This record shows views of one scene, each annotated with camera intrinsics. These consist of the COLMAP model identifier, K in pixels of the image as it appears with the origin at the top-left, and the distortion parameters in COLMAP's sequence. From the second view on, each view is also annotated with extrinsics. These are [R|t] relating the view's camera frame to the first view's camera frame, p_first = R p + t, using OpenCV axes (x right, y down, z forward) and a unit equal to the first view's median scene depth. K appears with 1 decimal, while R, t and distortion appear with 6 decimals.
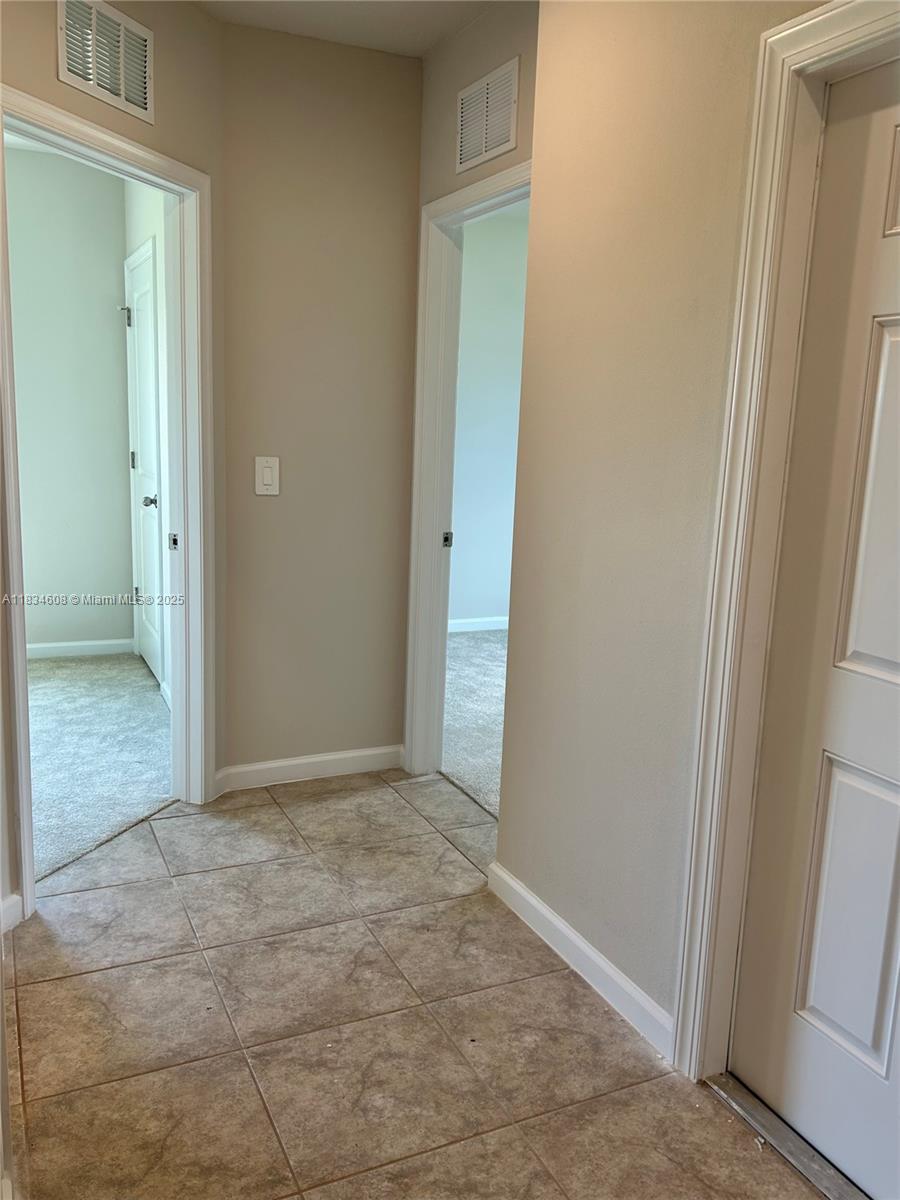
lens RADIAL K [[907.1, 0, 448.4], [0, 907.1, 598.9], [0, 0, 1]] dist [-0.010903, -0.006794]
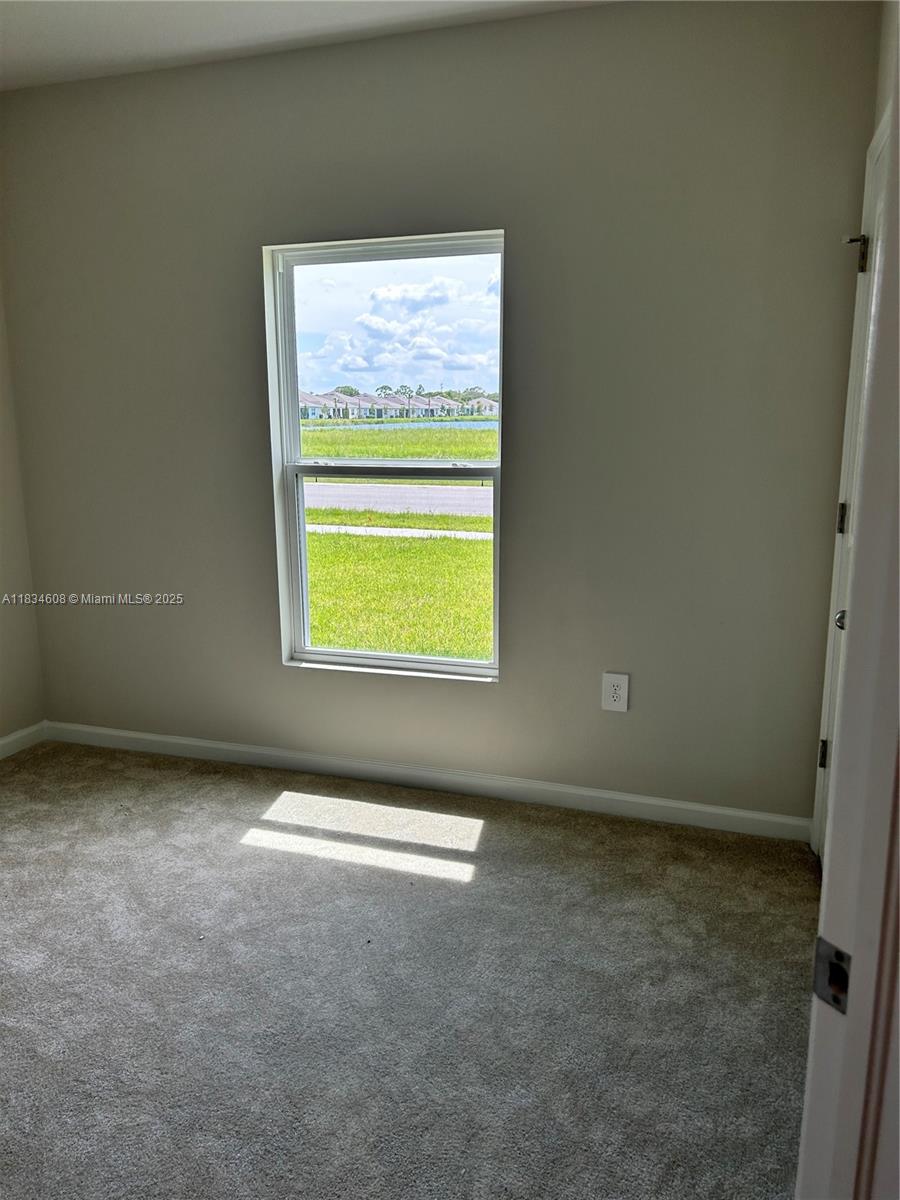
lens RADIAL K [[907.1, 0, 446.6], [0, 907.1, 608.0], [0, 0, 1]] dist [-0.010903, -0.006794]
pose [[0.713182, 0.095220, -0.694482, -0.149564], [-0.105760, 0.994006, 0.027679, -0.099852], [0.692955, 0.053709, 0.718978, 0.495666]]
